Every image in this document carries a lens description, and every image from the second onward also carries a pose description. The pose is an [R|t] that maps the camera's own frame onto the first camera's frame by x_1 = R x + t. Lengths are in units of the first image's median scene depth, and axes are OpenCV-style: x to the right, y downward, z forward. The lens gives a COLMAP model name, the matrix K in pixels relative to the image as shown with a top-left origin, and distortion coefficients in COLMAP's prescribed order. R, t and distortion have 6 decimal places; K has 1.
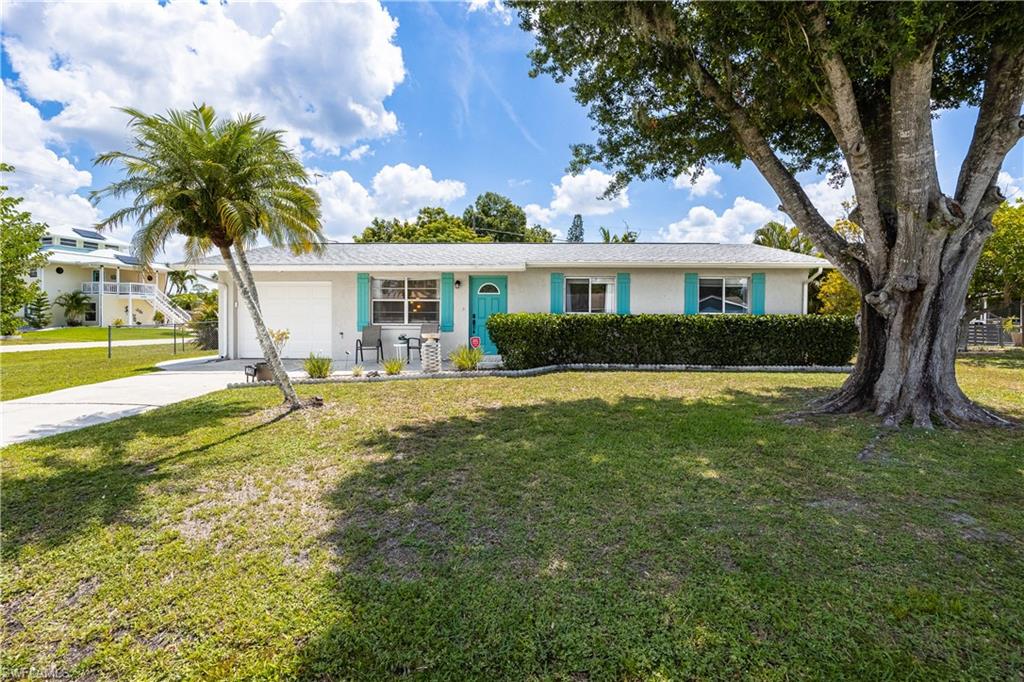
lens RADIAL K [[491.4, 0, 517.2], [0, 491.4, 337.5], [0, 0, 1]] dist [-0.002637, -0.000924]
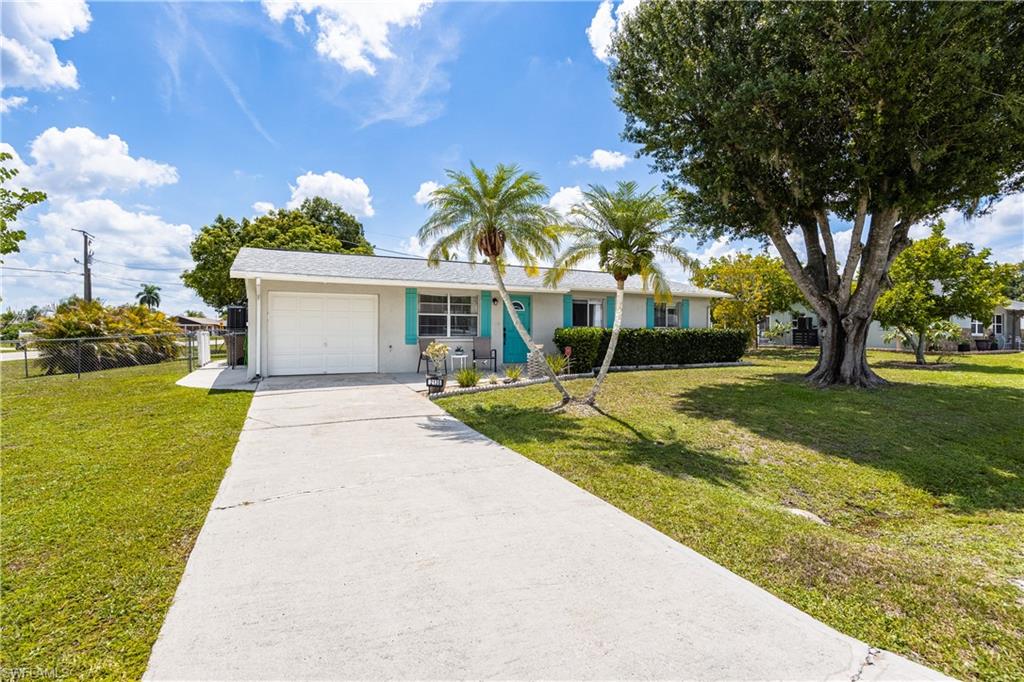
lens RADIAL K [[491.4, 0, 516.2], [0, 491.4, 338.1], [0, 0, 1]] dist [-0.002637, -0.000924]
pose [[0.876201, -0.008392, 0.481872, -0.346620], [0.018512, 0.999697, -0.016251, -0.002457], [-0.481589, 0.023159, 0.876091, -0.009096]]
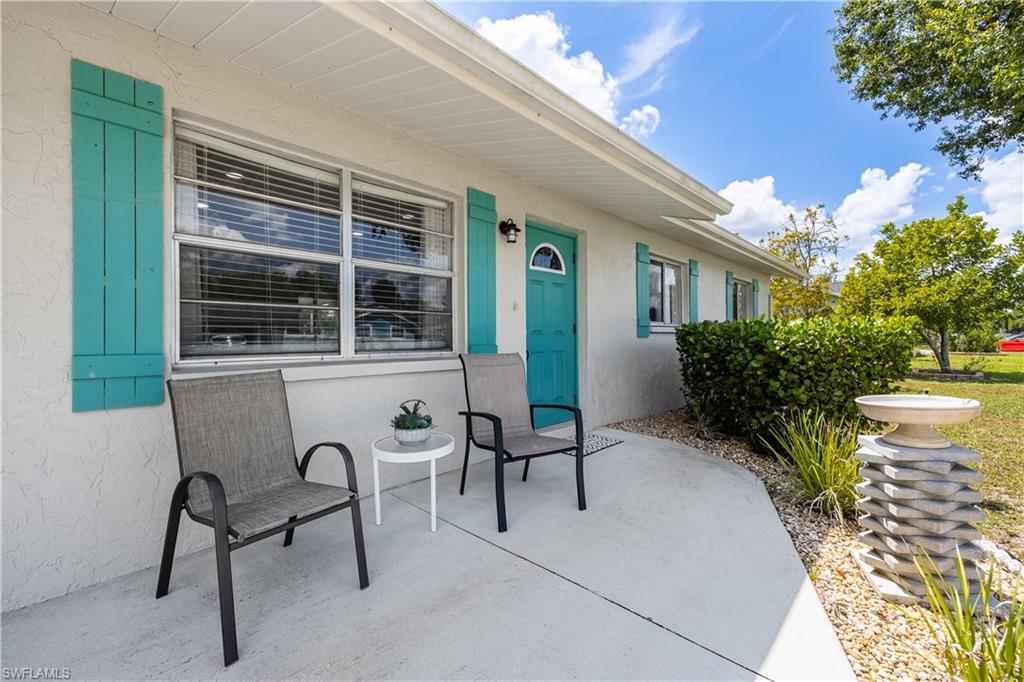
lens RADIAL K [[421.8, 0, 507.7], [0, 421.8, 338.4], [0, 0, 1]] dist [0.013922, 0.000133]
pose [[0.666399, -0.009757, 0.745532, -0.187183], [0.031904, 0.999372, -0.015438, -0.016867], [-0.744912, 0.034073, 0.666292, 0.447311]]
